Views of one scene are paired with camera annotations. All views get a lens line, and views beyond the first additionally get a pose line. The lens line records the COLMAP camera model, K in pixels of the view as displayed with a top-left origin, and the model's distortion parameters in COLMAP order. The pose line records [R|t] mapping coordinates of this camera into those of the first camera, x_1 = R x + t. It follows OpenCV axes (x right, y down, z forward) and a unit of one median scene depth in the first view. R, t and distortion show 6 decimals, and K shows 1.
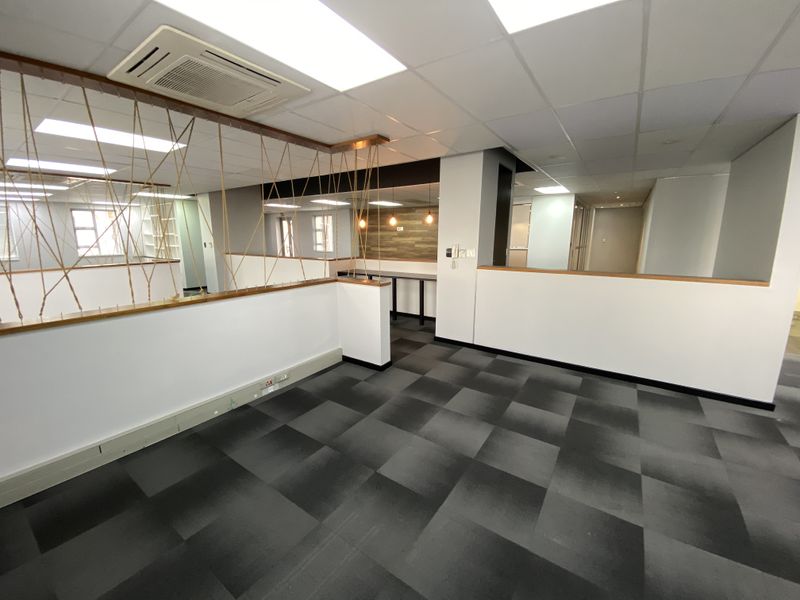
lens RADIAL K [[321.8, 0, 397.0], [0, 321.8, 298.7], [0, 0, 1]] dist [0.025778, -0.022580]
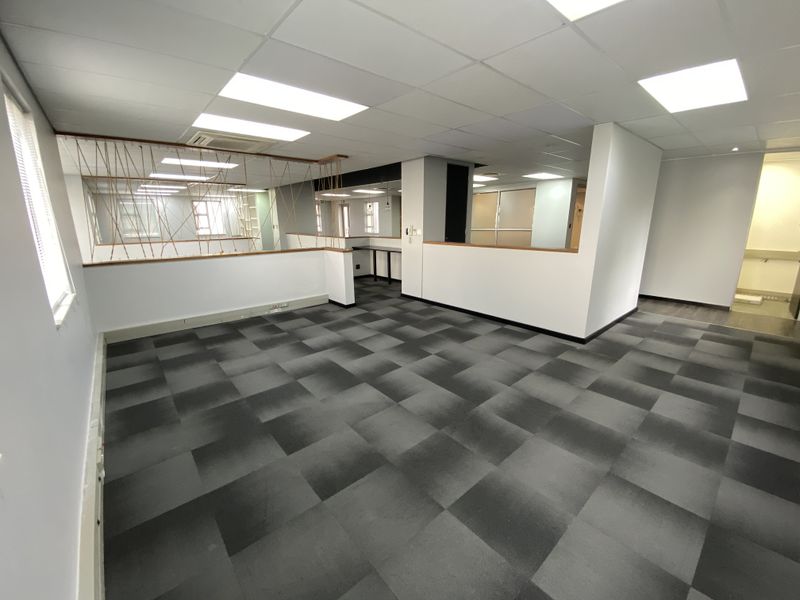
lens RADIAL K [[321.8, 0, 397.0], [0, 321.8, 298.7], [0, 0, 1]] dist [0.025778, -0.022580]
pose [[0.968877, 0.053507, -0.241689, 0.445371], [-0.041620, 0.997672, 0.054024, 0.069073], [0.244017, -0.042283, 0.968849, -0.342233]]
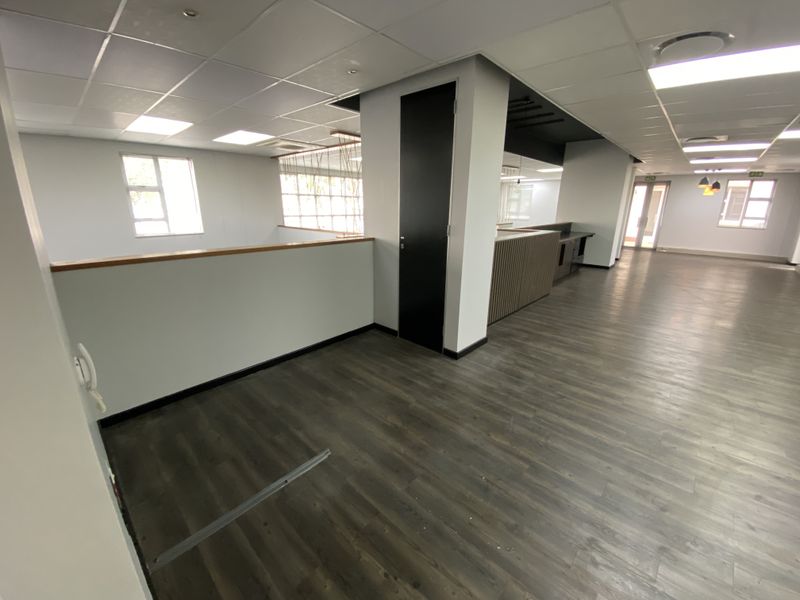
lens RADIAL K [[321.8, 0, 397.0], [0, 321.8, 298.7], [0, 0, 1]] dist [0.025778, -0.022580]
pose [[-0.142915, 0.274312, -0.950962, 1.062281], [-0.201303, 0.932685, 0.299293, -0.198470], [0.969047, 0.234205, -0.078075, 1.121864]]
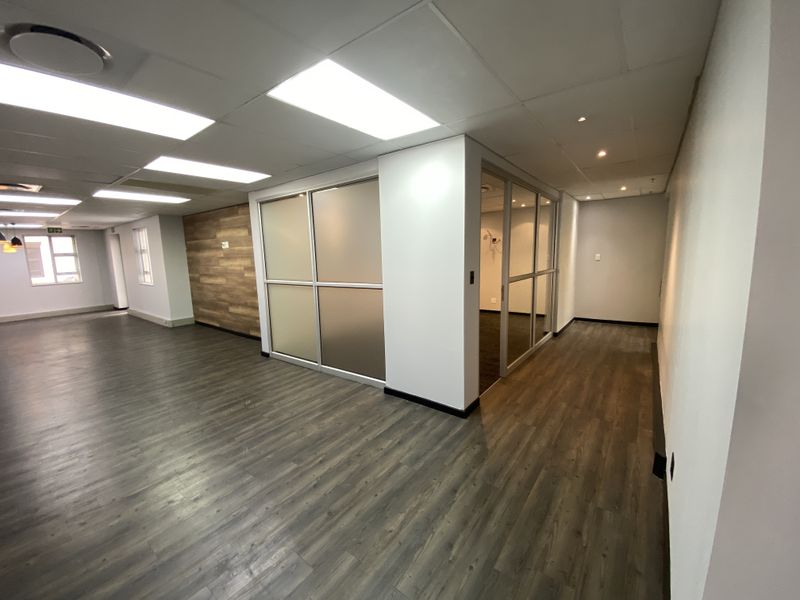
lens RADIAL K [[321.8, 0, 397.0], [0, 321.8, 298.7], [0, 0, 1]] dist [0.025778, -0.022580]
pose [[0.998699, -0.019913, -0.046950, 0.828970], [0.017161, 0.998151, -0.058304, -0.210310], [0.048025, 0.057422, 0.997194, 1.124574]]
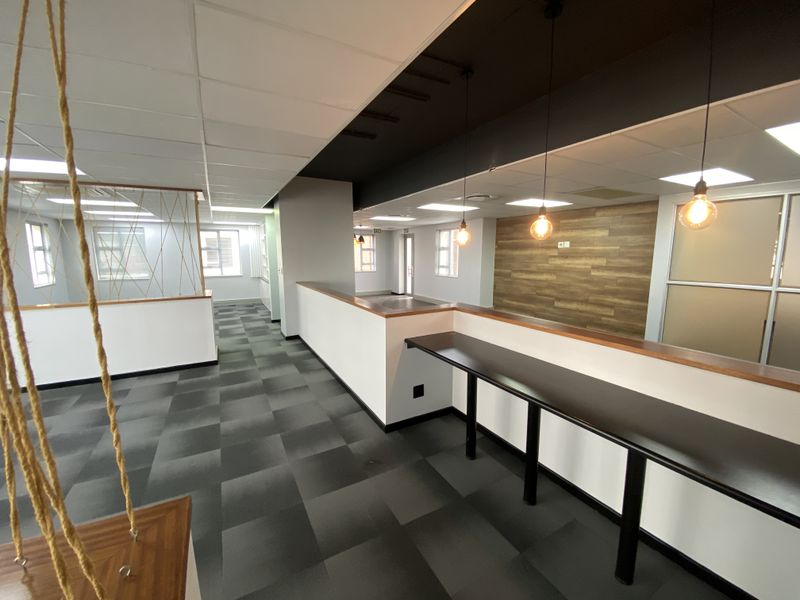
lens RADIAL K [[321.8, 0, 397.0], [0, 321.8, 298.7], [0, 0, 1]] dist [0.025778, -0.022580]
pose [[0.898463, 0.058742, -0.435103, -0.002245], [-0.082147, 0.996000, -0.035161, -0.166914], [0.431297, 0.067334, 0.899694, 0.785777]]
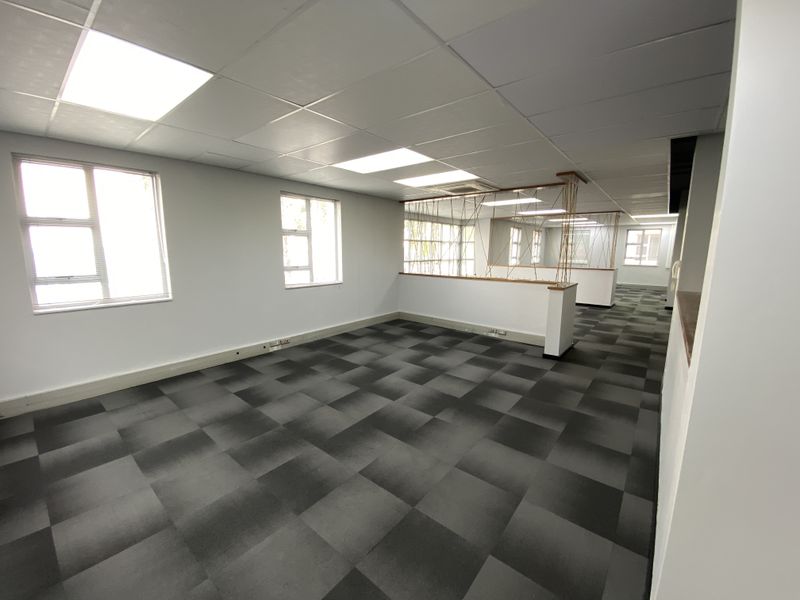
lens RADIAL K [[321.8, 0, 397.0], [0, 321.8, 298.7], [0, 0, 1]] dist [0.025778, -0.022580]
pose [[-0.075428, 0.158262, -0.984512, 0.949753], [-0.201274, 0.964586, 0.170479, -0.074132], [0.976627, 0.211016, -0.040903, 0.360812]]
